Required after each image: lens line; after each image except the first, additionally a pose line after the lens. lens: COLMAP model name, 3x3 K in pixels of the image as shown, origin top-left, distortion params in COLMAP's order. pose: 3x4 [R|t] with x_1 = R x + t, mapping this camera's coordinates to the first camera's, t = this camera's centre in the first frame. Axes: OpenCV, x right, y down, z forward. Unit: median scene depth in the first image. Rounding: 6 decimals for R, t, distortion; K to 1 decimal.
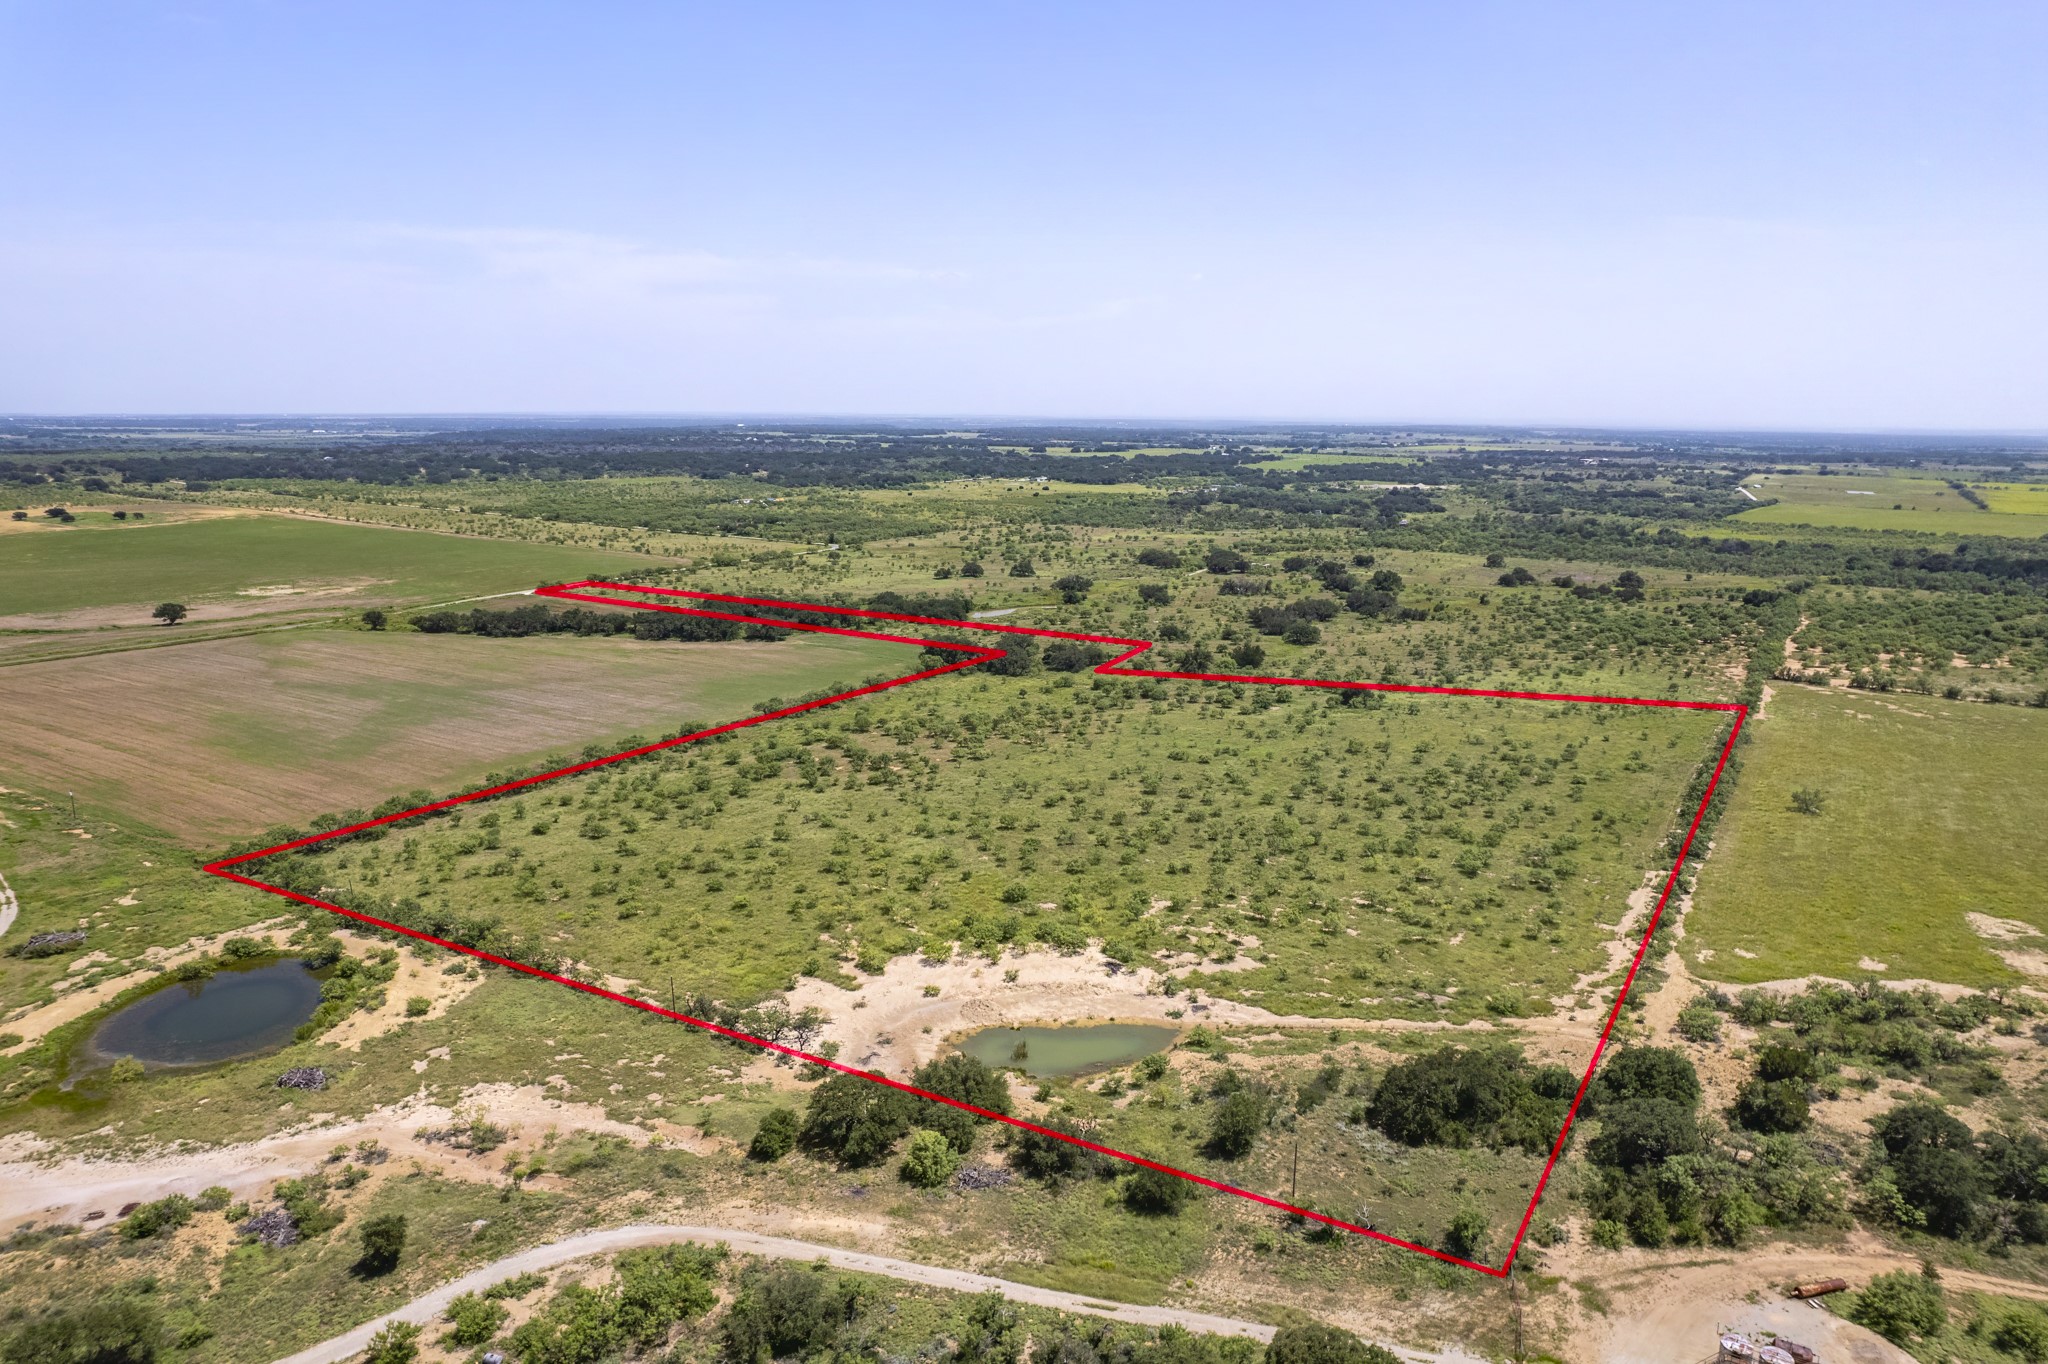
lens RADIAL K [[1330.8, 0, 1035.3], [0, 1330.8, 677.0], [0, 0, 1]] dist [-0.068746, 0.063350]
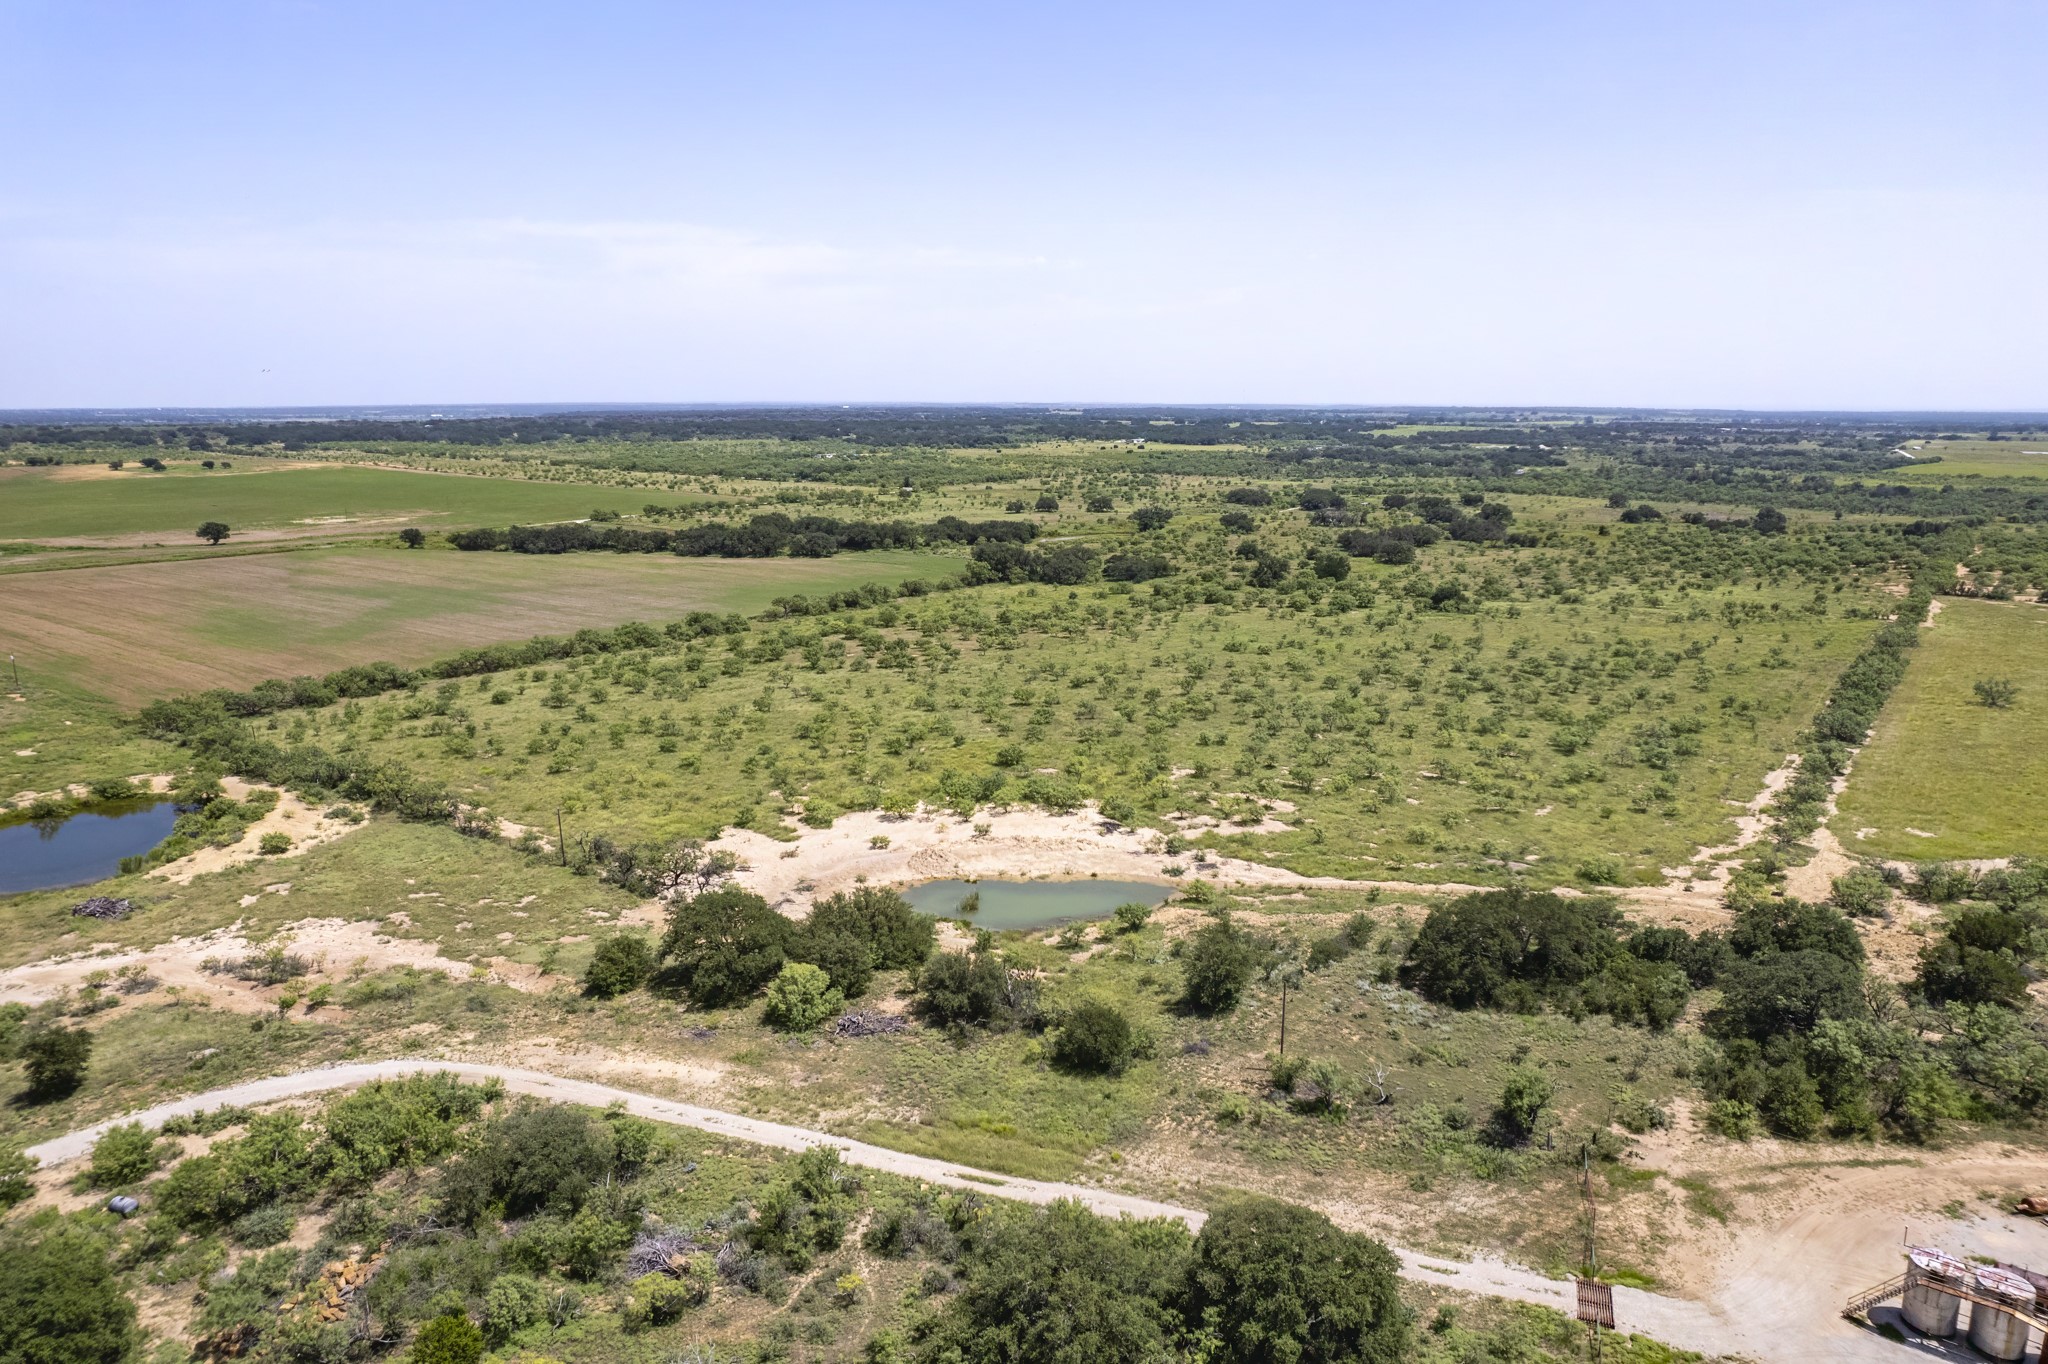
lens RADIAL K [[1330.8, 0, 1038.8], [0, 1330.8, 686.8], [0, 0, 1]] dist [-0.068746, 0.063350]
pose [[0.996431, 0.008895, -0.083947, 0.072626], [-0.008303, 0.999938, 0.007390, 0.110866], [0.084008, -0.006667, 0.996443, 0.158332]]
